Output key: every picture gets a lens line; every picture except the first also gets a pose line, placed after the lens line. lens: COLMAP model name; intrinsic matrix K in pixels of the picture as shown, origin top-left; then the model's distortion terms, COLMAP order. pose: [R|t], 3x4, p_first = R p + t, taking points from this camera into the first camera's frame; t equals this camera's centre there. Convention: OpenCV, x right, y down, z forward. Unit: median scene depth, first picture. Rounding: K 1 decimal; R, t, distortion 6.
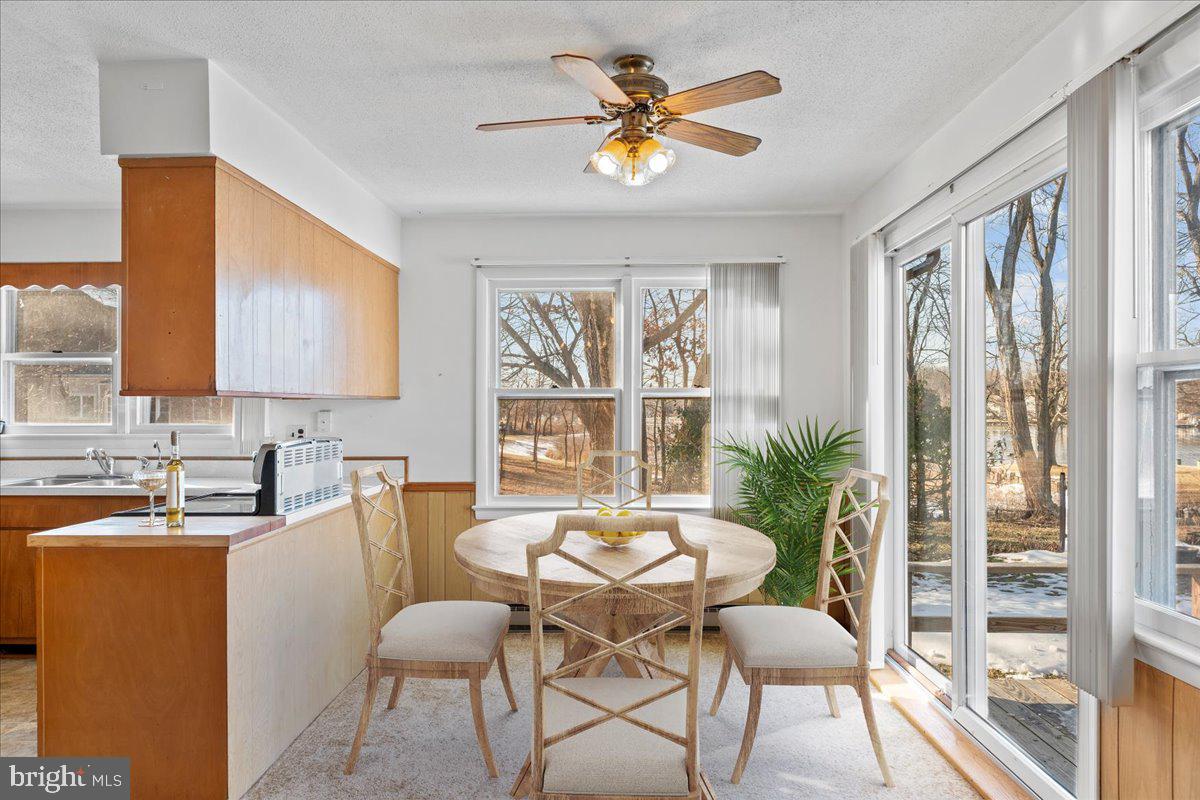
lens RADIAL K [[799.3, 0, 598.1], [0, 799.3, 404.5], [0, 0, 1]] dist [0.003581, 0.000644]
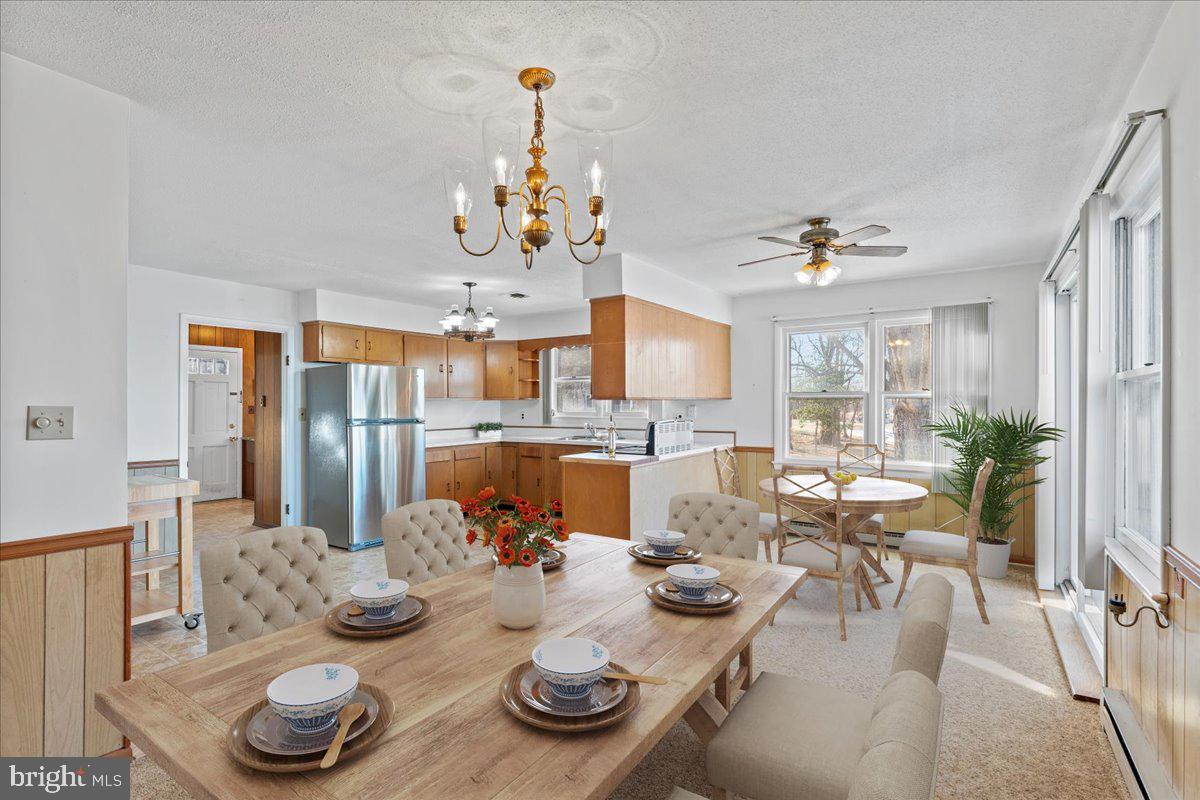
lens RADIAL K [[557.1, 0, 599.2], [0, 557.1, 401.7], [0, 0, 1]] dist [-0.000587, 0.000009]
pose [[0.845459, -0.001867, -0.534037, 0.246211], [0.004368, 0.999985, 0.003420, -0.009384], [0.534023, -0.005225, 0.845454, -0.305623]]
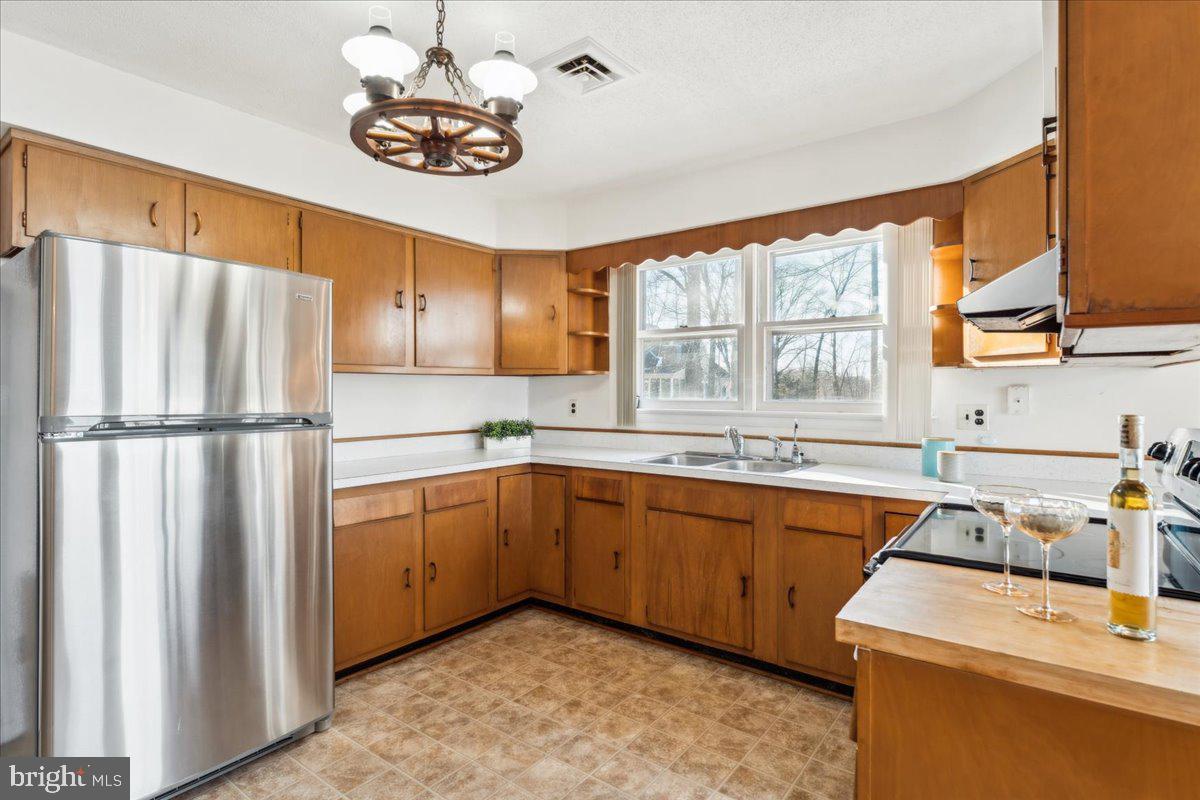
lens RADIAL K [[599.5, 0, 599.5], [0, 599.5, 396.1], [0, 0, 1]] dist [0.000403, -0.000034]
pose [[0.820191, 0.007331, -0.572042, -0.508758], [0.000124, 0.999916, 0.012993, 0.016031], [0.572089, -0.010728, 0.820121, 0.499218]]
